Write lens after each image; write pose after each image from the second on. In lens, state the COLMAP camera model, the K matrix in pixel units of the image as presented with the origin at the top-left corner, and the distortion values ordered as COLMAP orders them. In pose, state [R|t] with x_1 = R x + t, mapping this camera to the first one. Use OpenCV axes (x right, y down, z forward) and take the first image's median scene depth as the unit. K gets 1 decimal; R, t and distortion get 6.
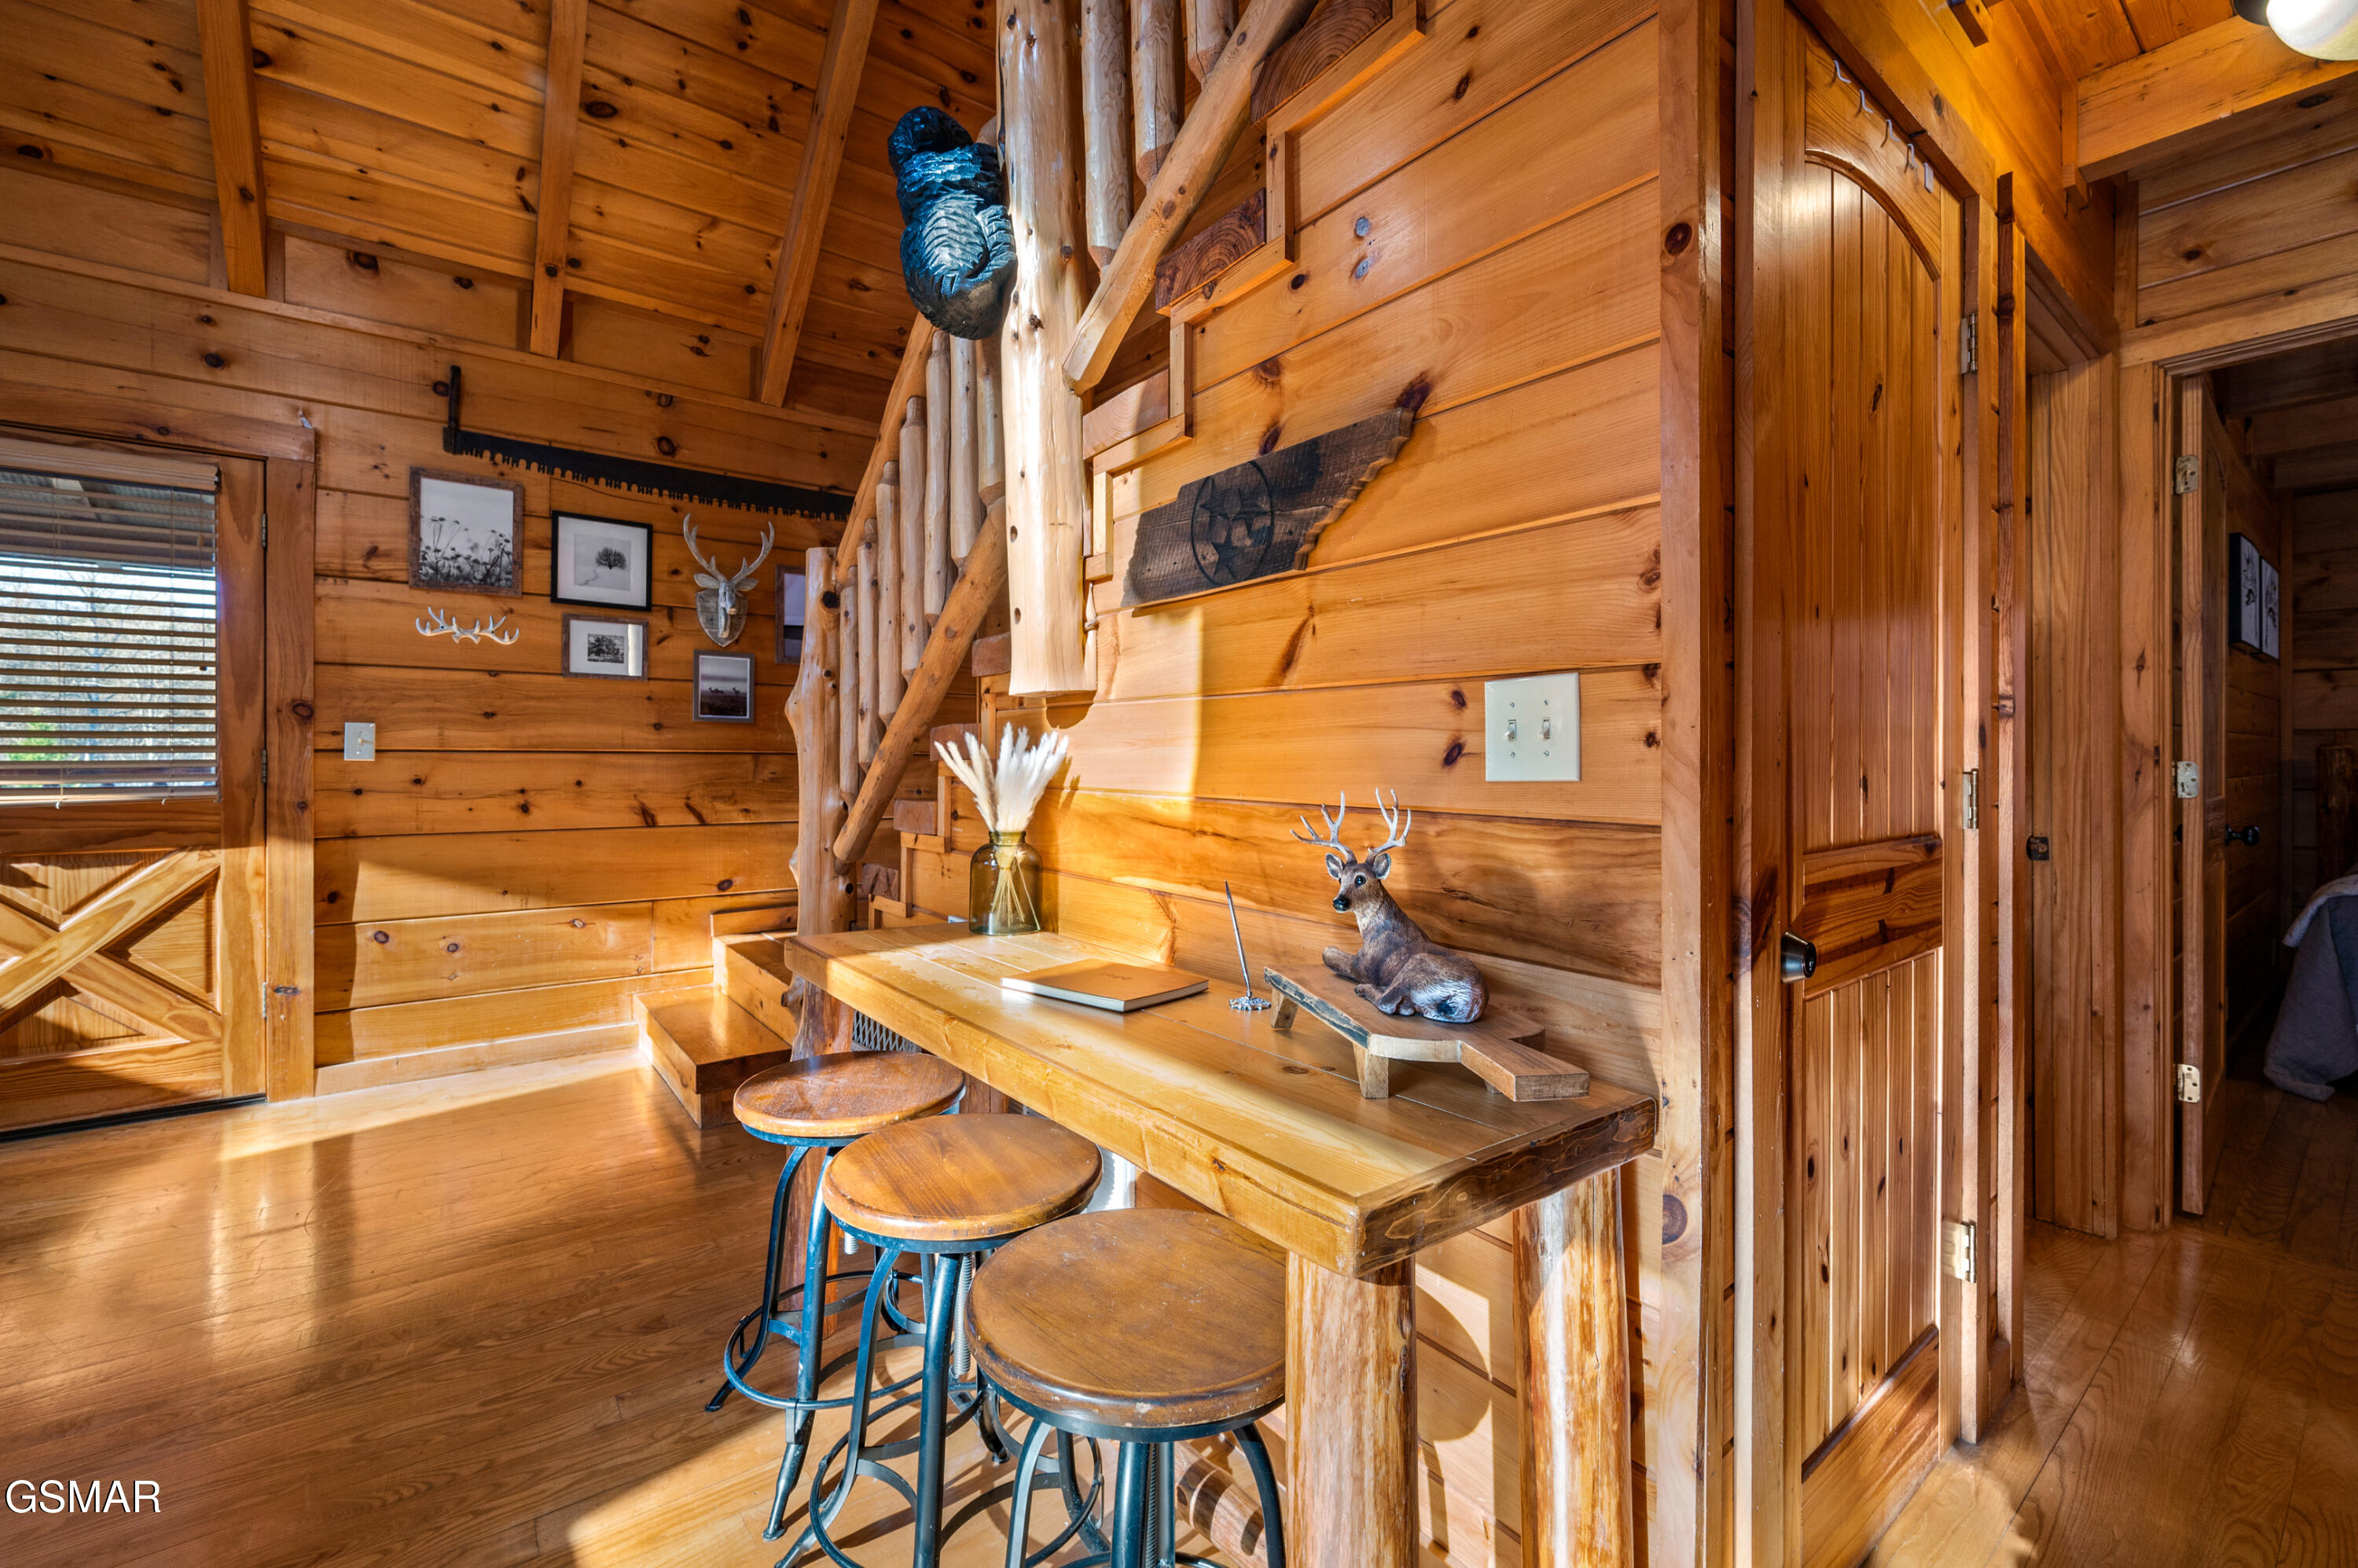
lens RADIAL K [[956.0, 0, 1224.8], [0, 956.0, 767.0], [0, 0, 1]] dist [-0.000583, -0.000341]
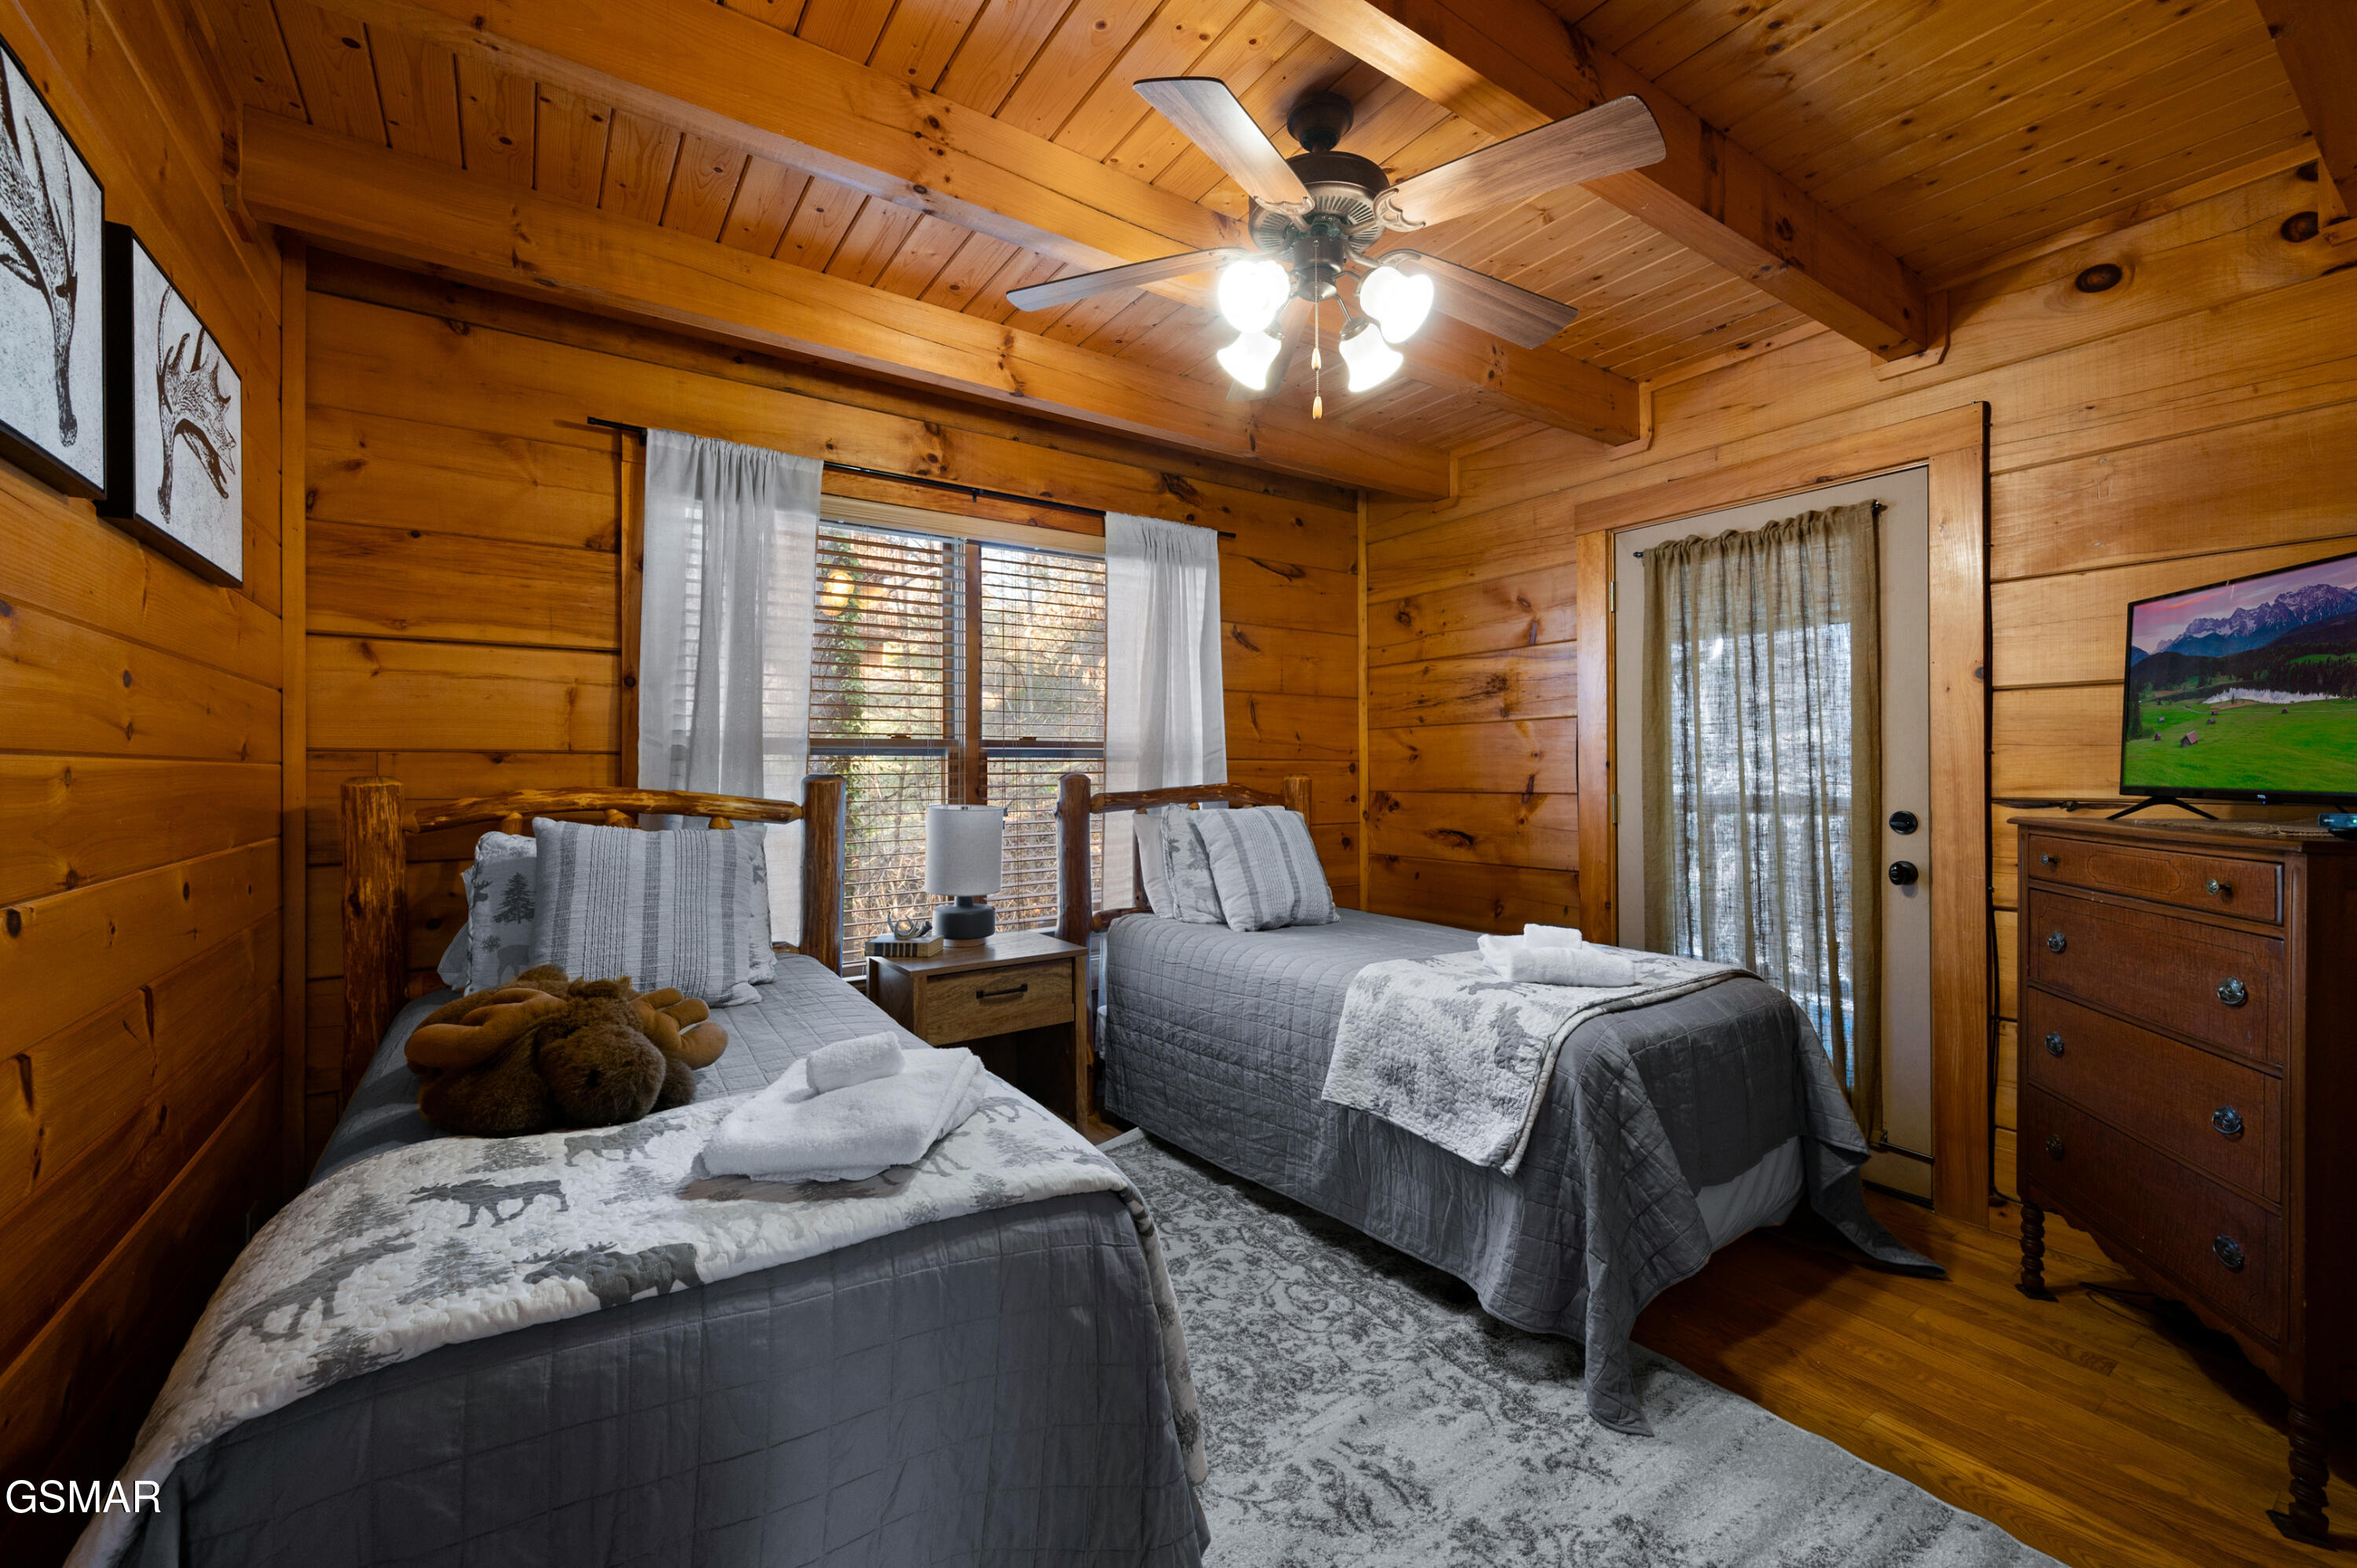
lens RADIAL K [[955.6, 0, 1174.4], [0, 955.6, 761.3], [0, 0, 1]] dist [-0.000583, -0.000341]
pose [[0.062718, 0.010779, 0.997973, 1.099951], [0.006976, 0.999913, -0.011238, -0.039932], [-0.998007, 0.007667, 0.062638, 0.872165]]
